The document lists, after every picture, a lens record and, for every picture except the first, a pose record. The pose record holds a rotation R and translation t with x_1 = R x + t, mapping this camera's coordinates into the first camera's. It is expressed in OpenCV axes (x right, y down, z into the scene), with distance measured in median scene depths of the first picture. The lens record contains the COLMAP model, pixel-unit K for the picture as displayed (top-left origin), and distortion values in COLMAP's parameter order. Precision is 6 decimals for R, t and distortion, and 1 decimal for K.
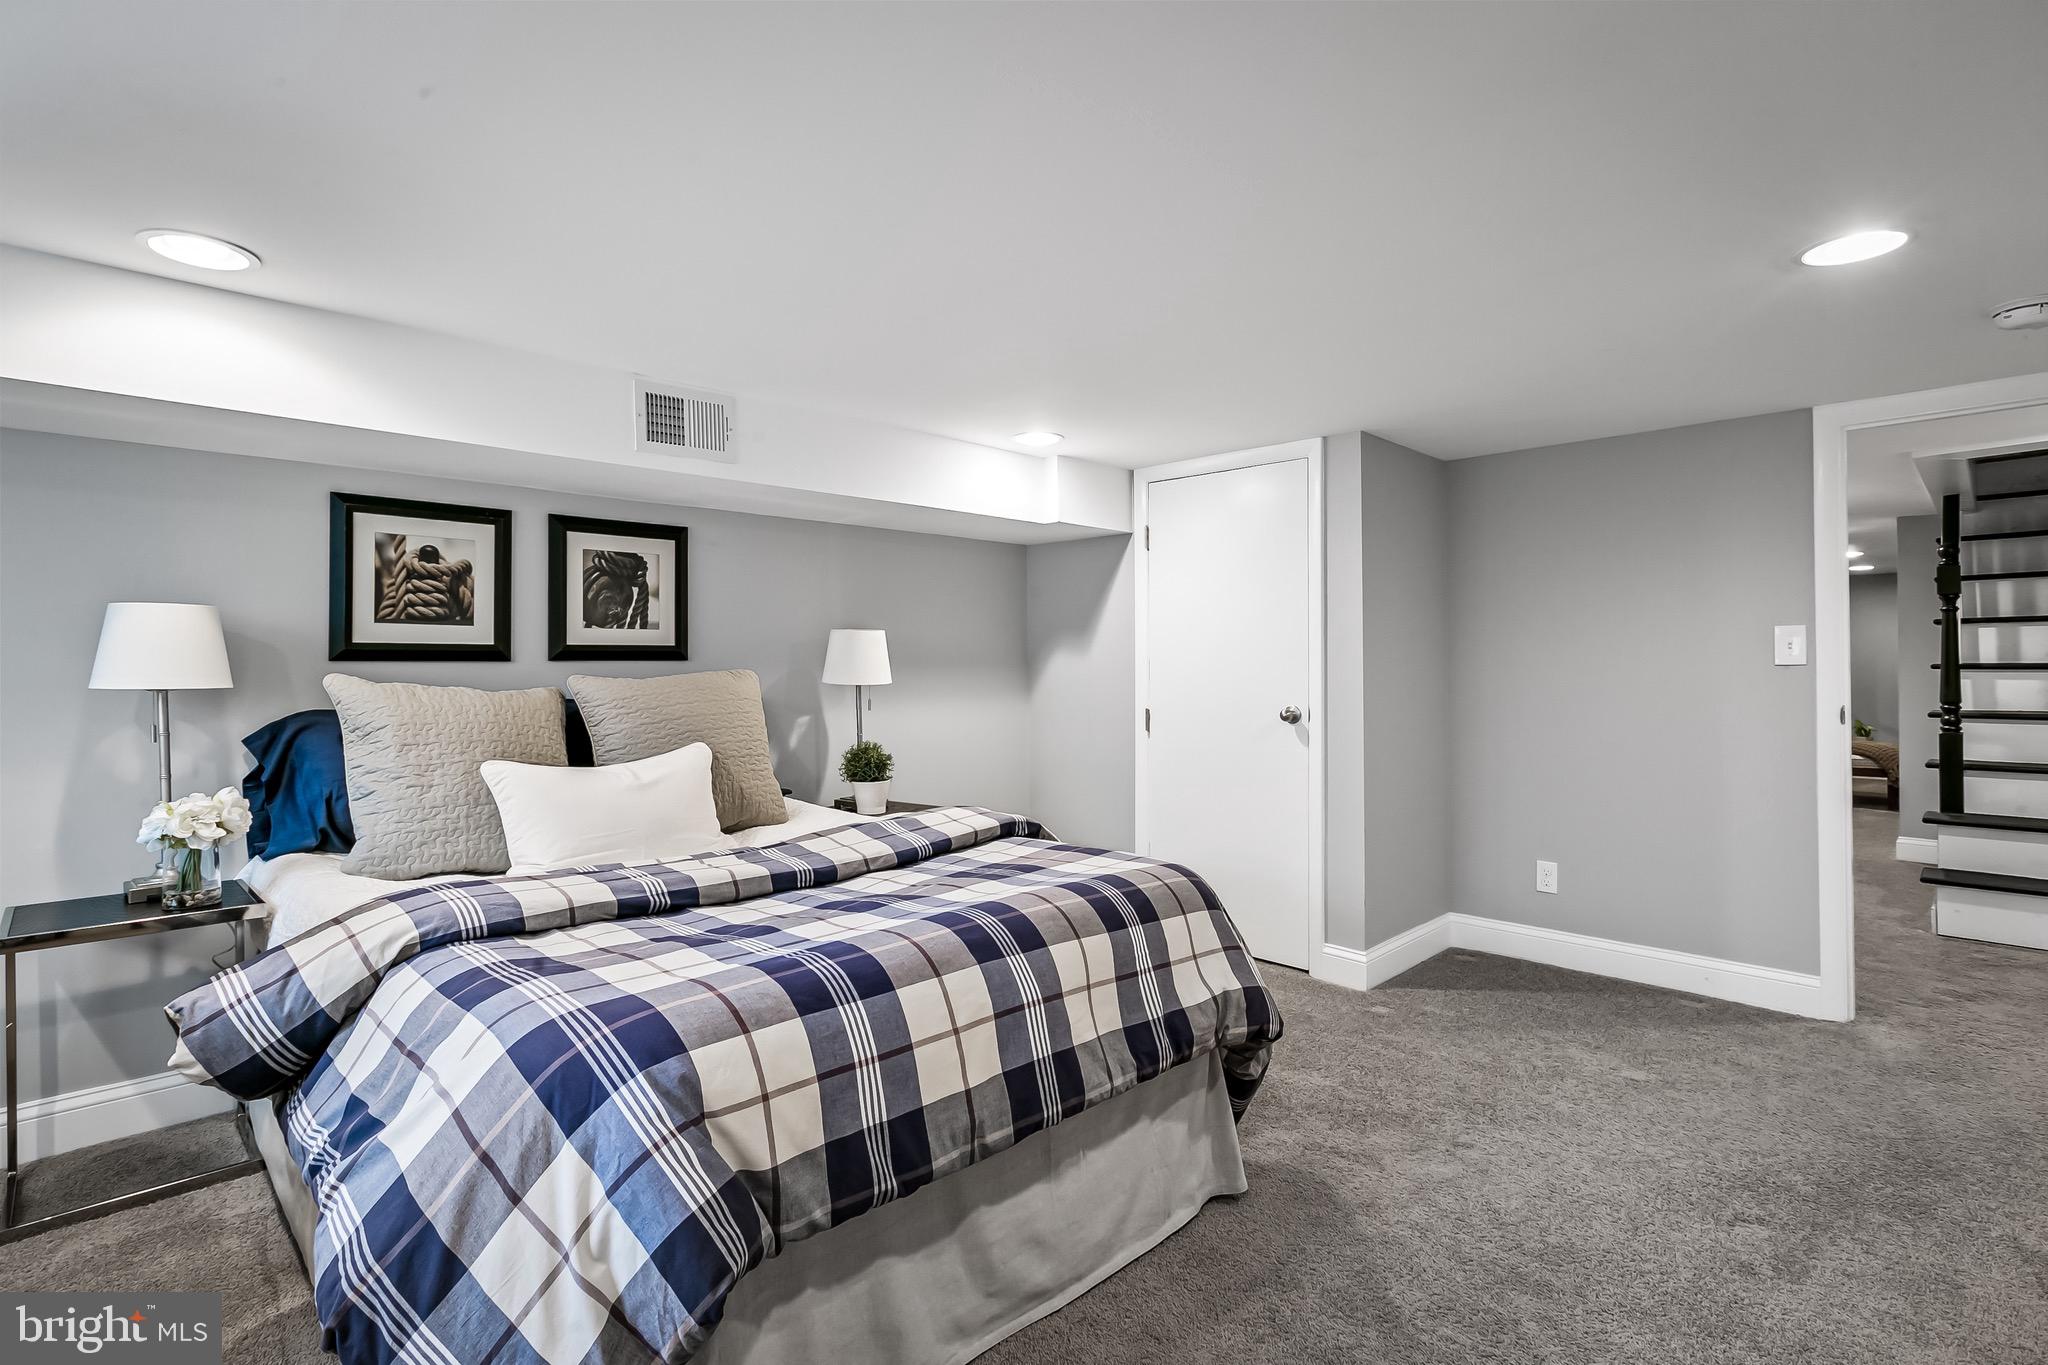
lens RADIAL K [[983.5, 0, 1010.7], [0, 983.5, 658.6], [0, 0, 1]] dist [0.001460, 0.000258]
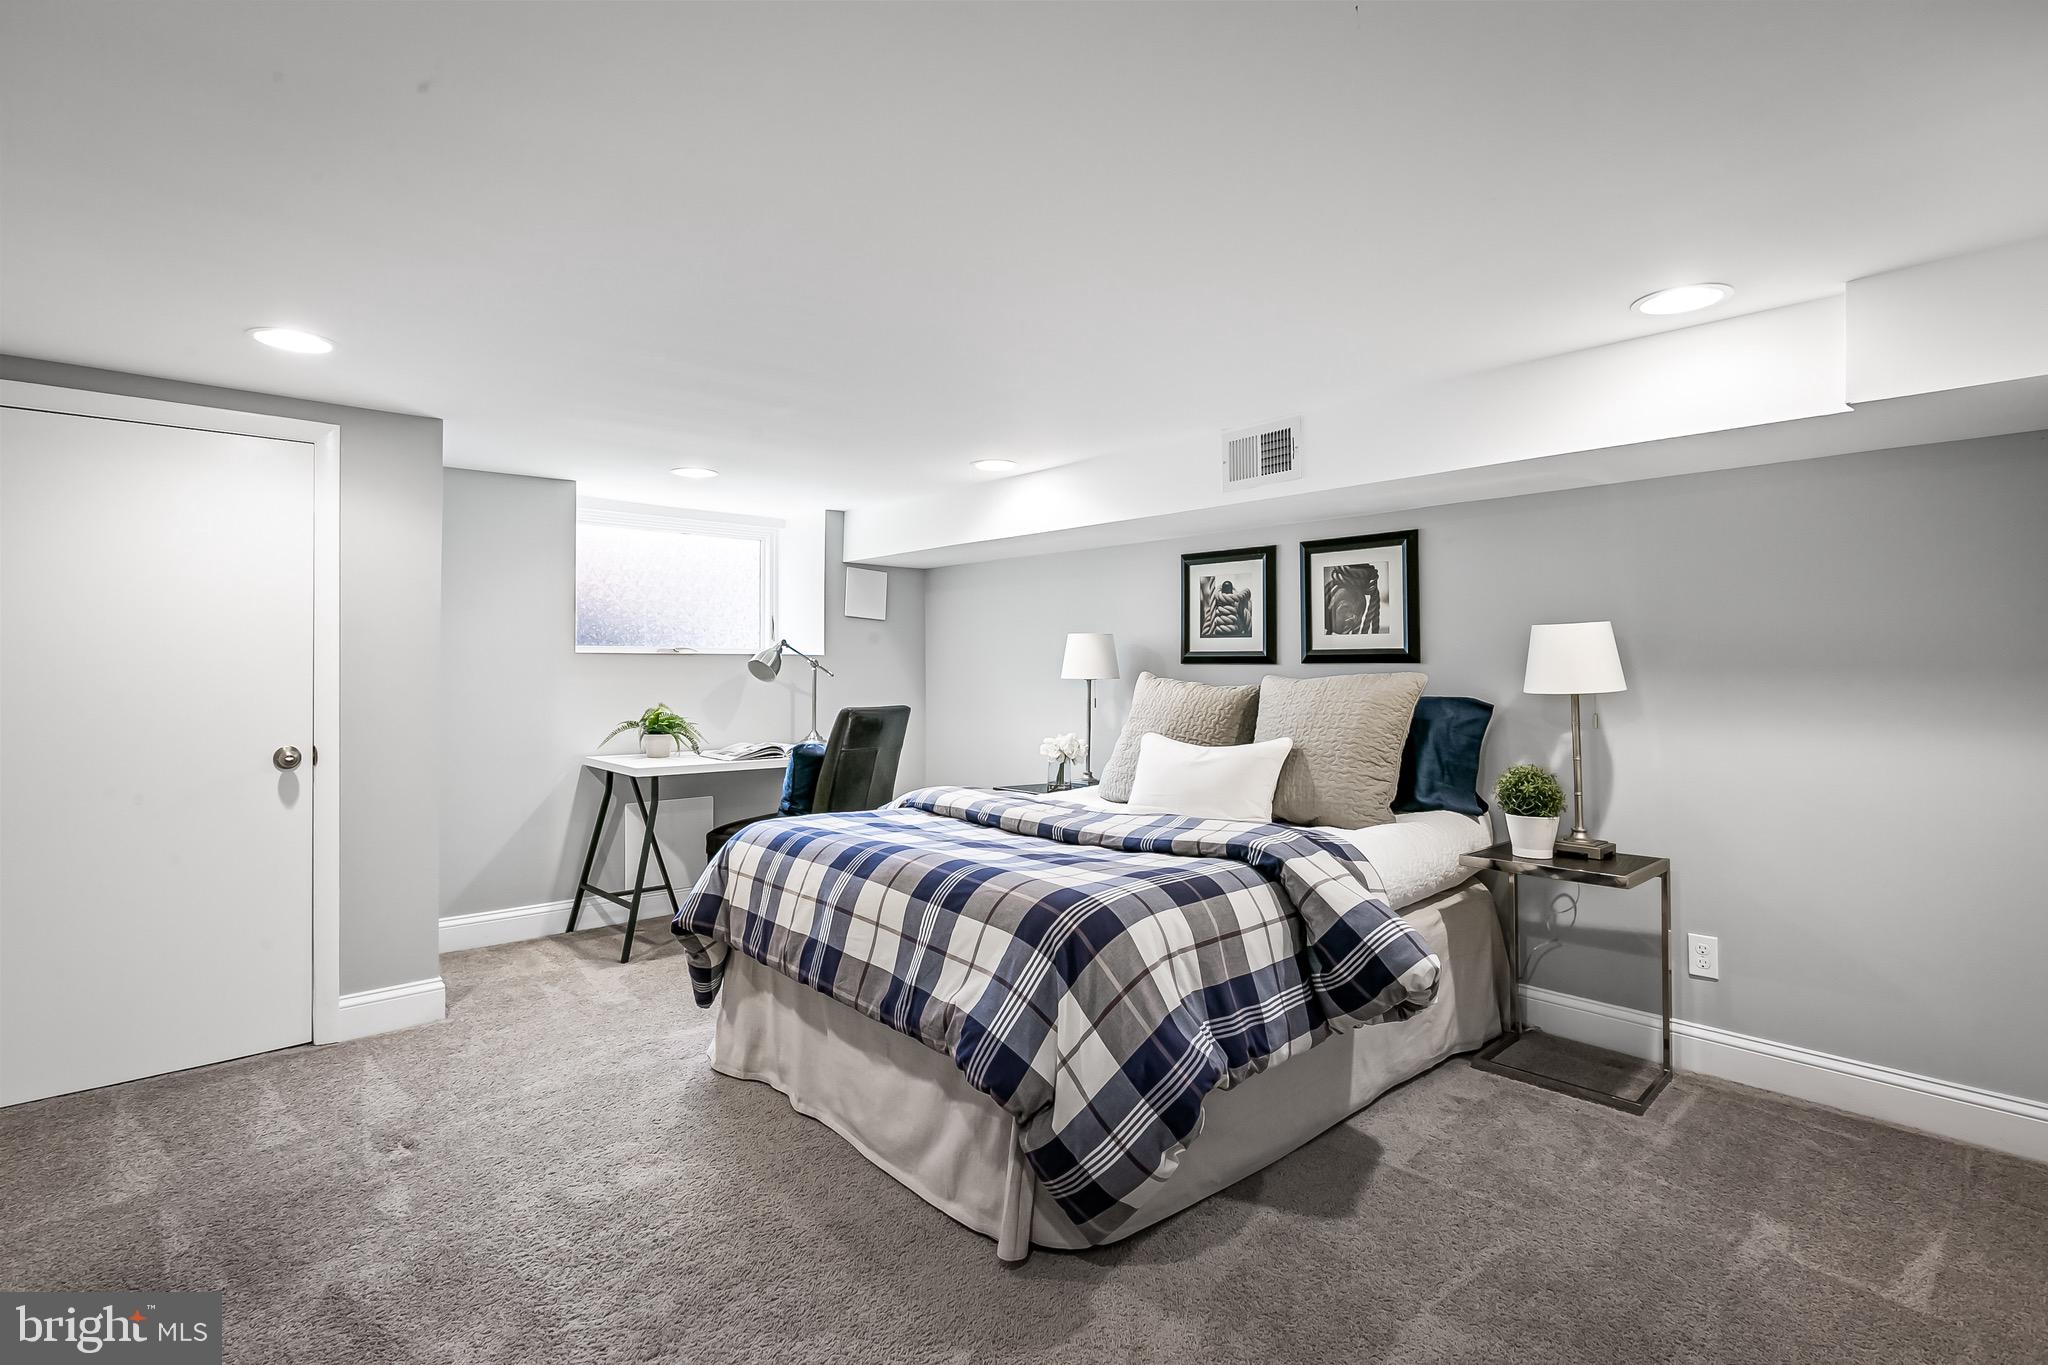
lens RADIAL K [[983.5, 0, 1010.7], [0, 983.5, 658.6], [0, 0, 1]] dist [0.001460, 0.000258]
pose [[-0.051685, -0.011705, -0.998595, 0.752227], [-0.003046, 0.999929, -0.011563, 0.010880], [0.998659, 0.002444, -0.051717, 0.707305]]
